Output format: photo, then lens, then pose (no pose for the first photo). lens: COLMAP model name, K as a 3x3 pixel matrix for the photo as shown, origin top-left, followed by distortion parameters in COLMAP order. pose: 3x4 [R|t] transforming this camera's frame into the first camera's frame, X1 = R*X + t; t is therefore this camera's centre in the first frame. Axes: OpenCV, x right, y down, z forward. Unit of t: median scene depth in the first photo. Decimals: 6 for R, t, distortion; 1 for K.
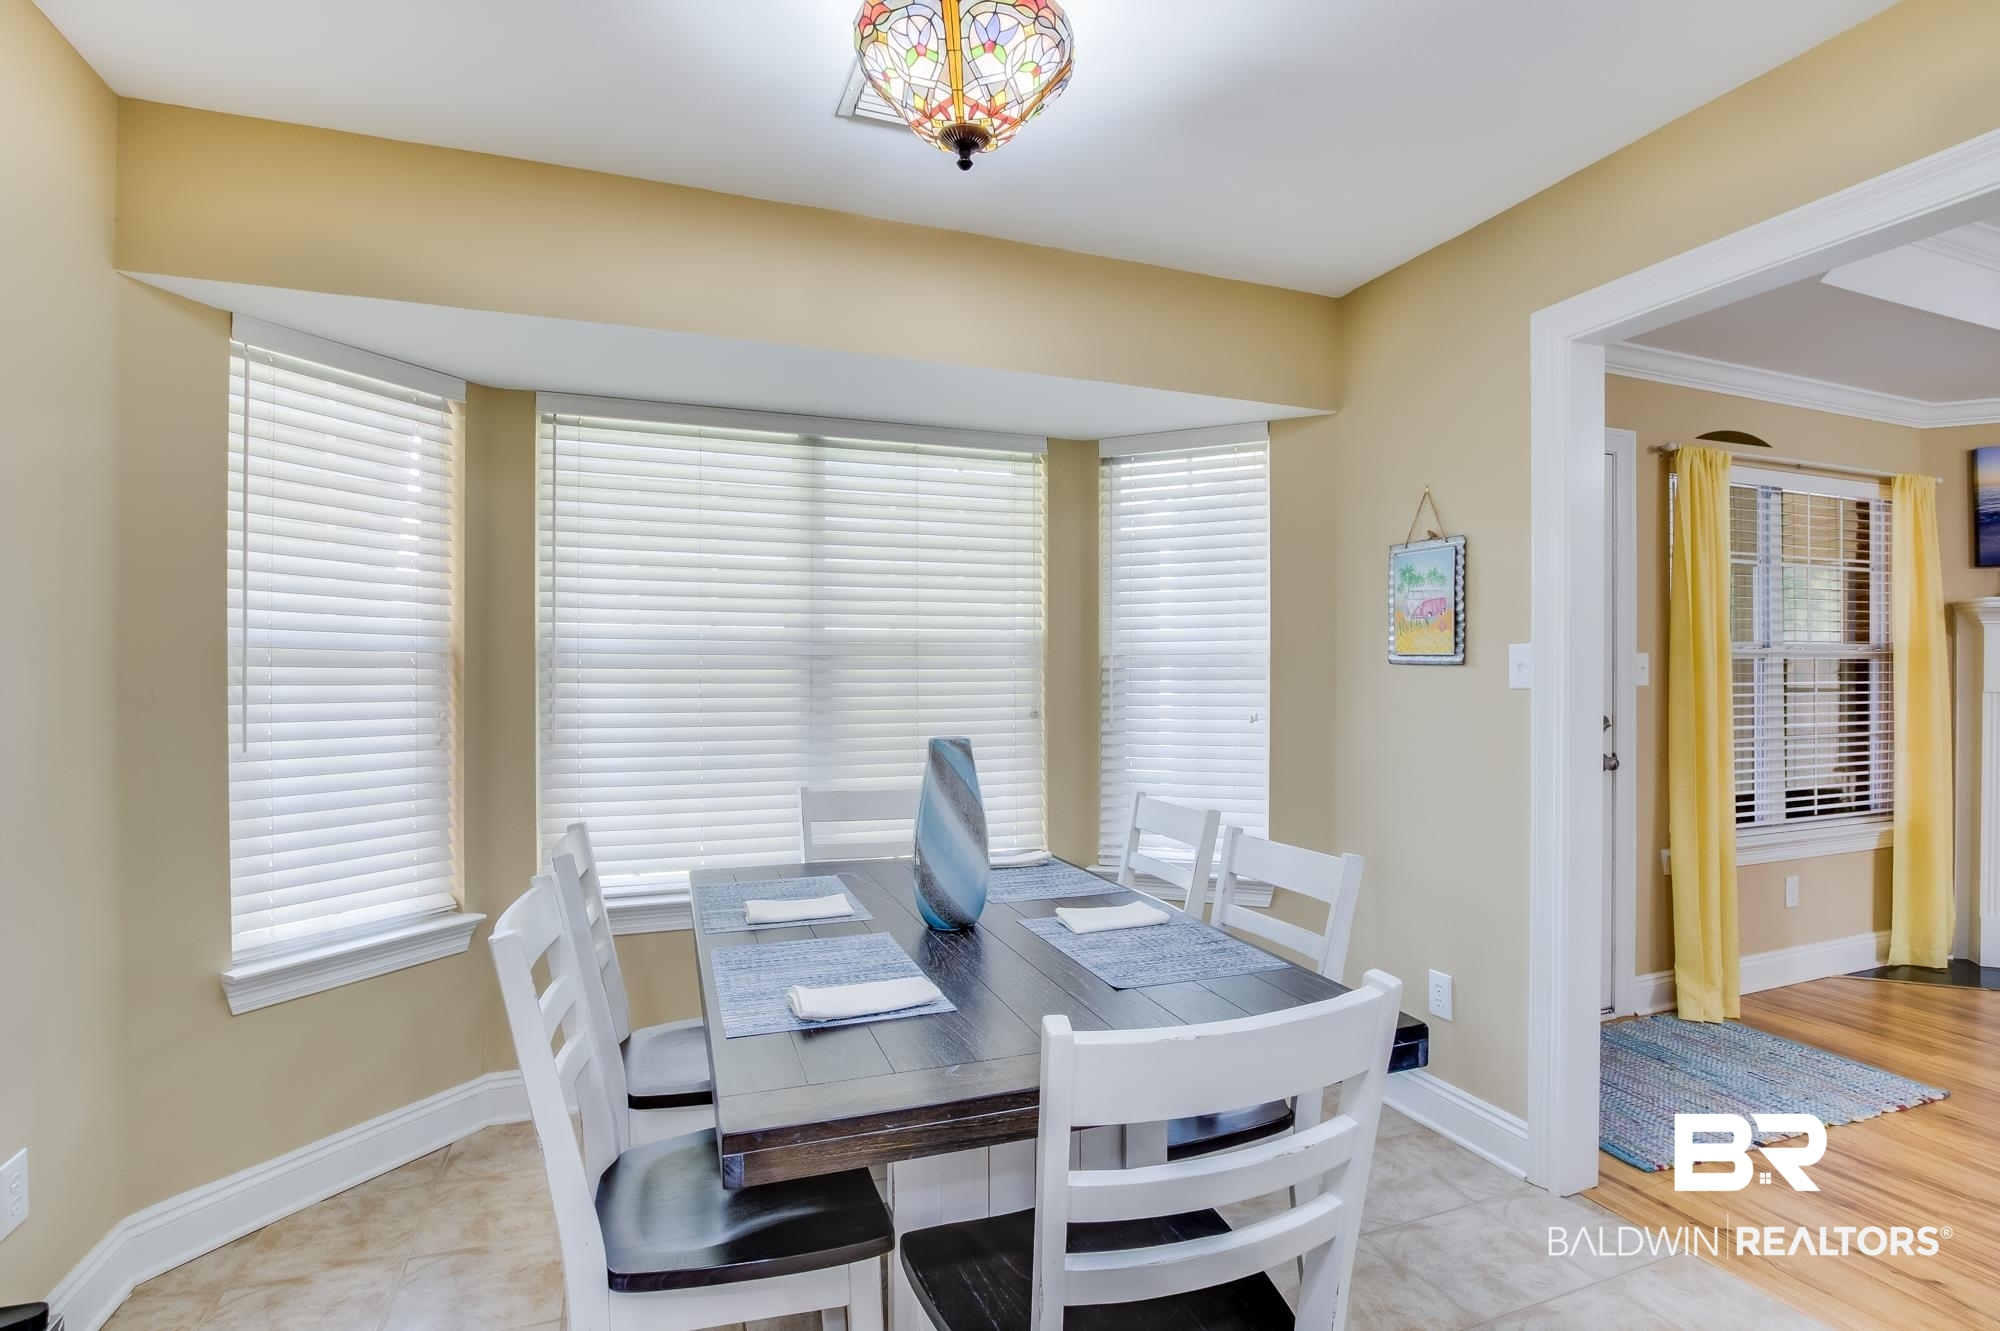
lens RADIAL K [[911.4, 0, 1000.0], [0, 911.4, 665.5], [0, 0, 1]] dist [-0.002078, -0.000058]
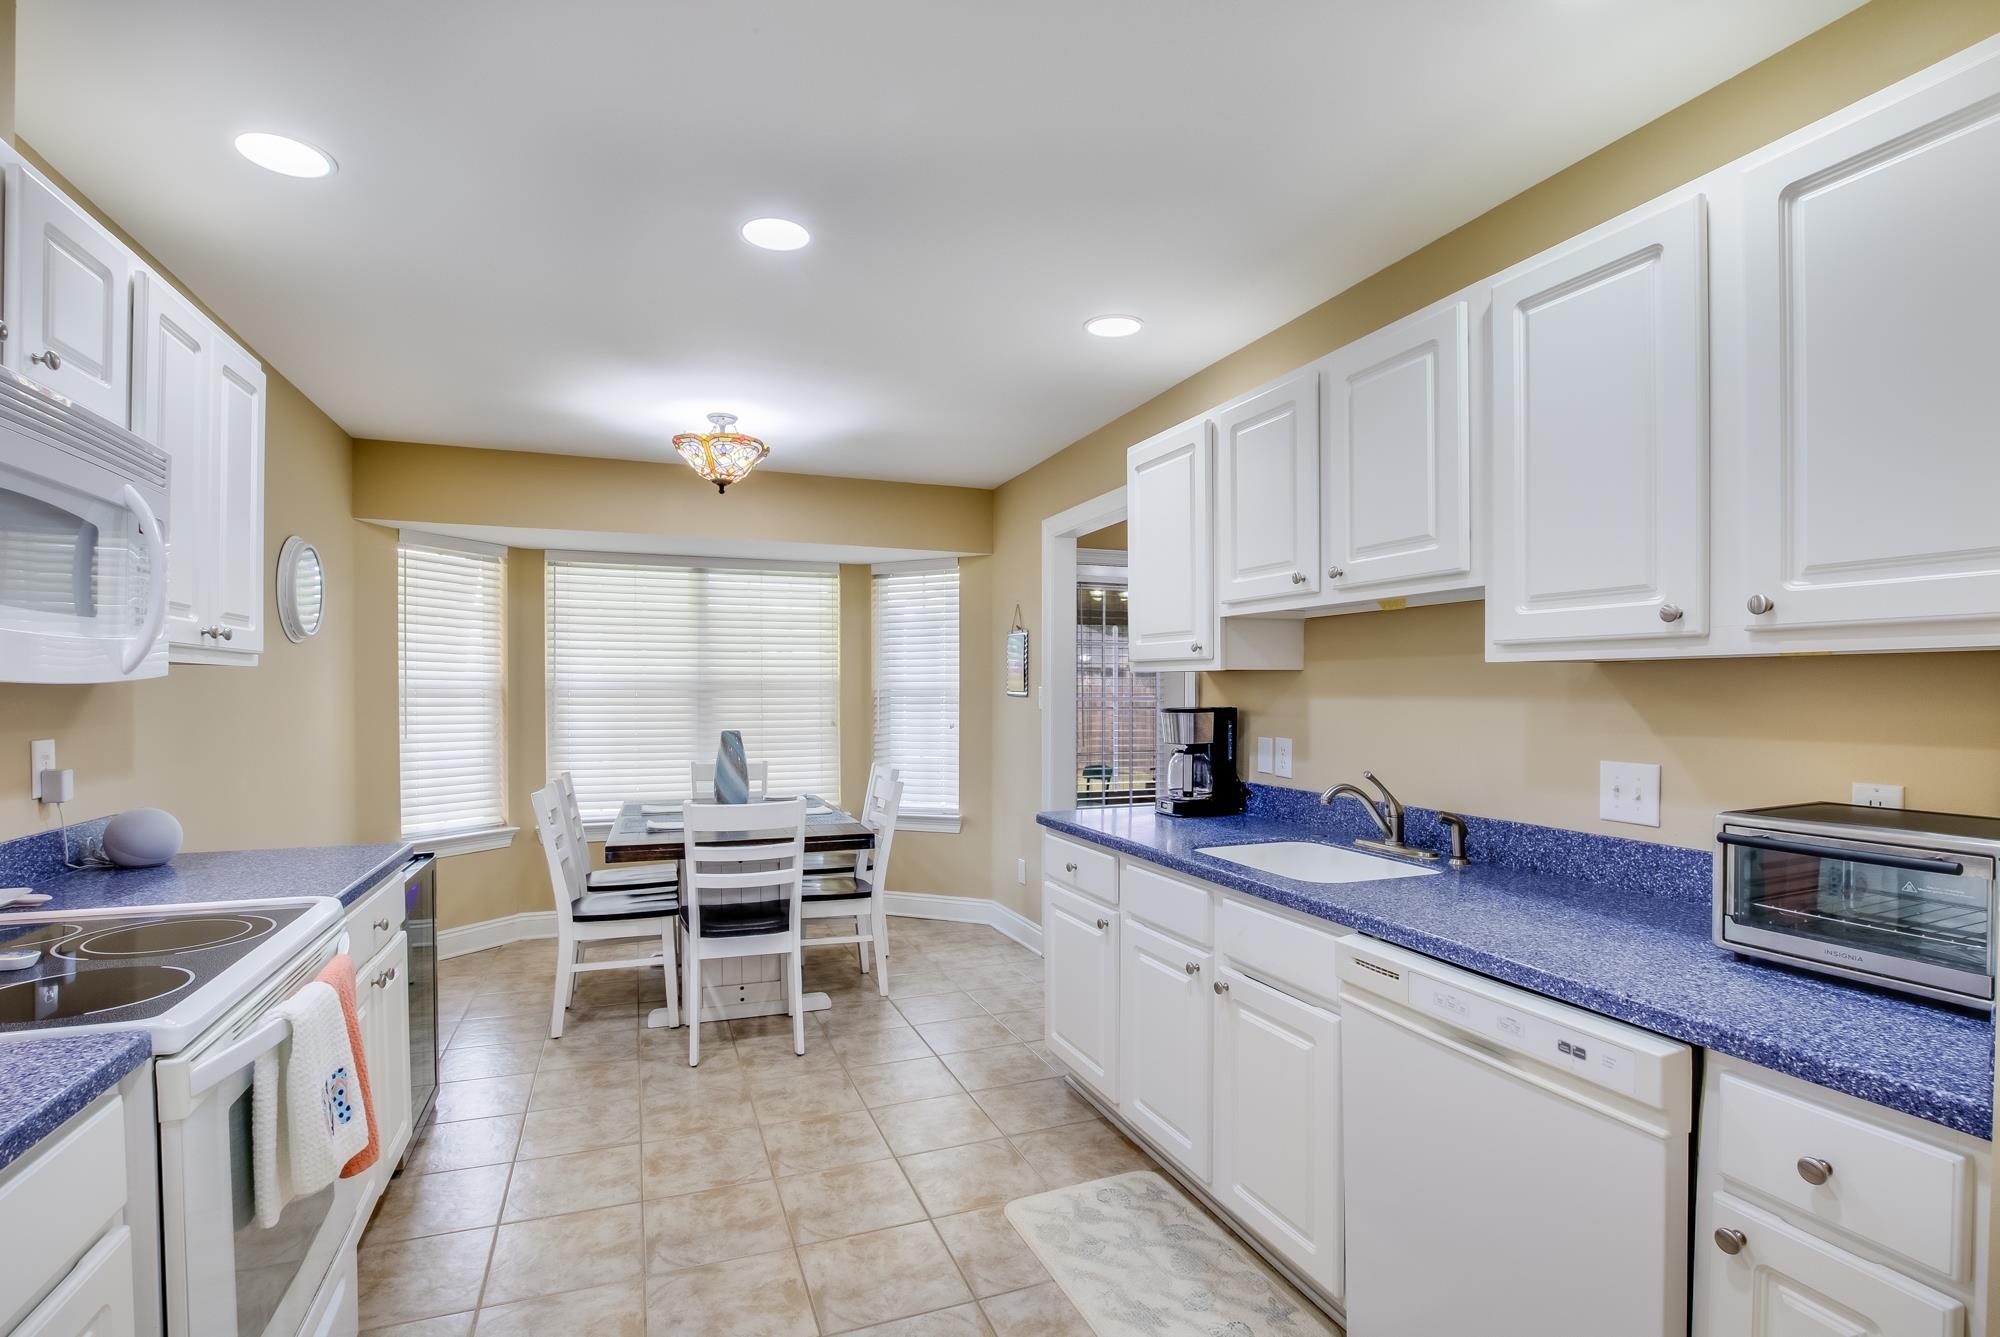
lens RADIAL K [[923.0, 0, 1004.1], [0, 923.0, 696.8], [0, 0, 1]] dist [0.000999, 0.000055]
pose [[0.999973, 0.000052, -0.007393, 0.437992], [0.000013, 0.999961, 0.008795, -0.015535], [0.007393, -0.008794, 0.999934, -0.871626]]
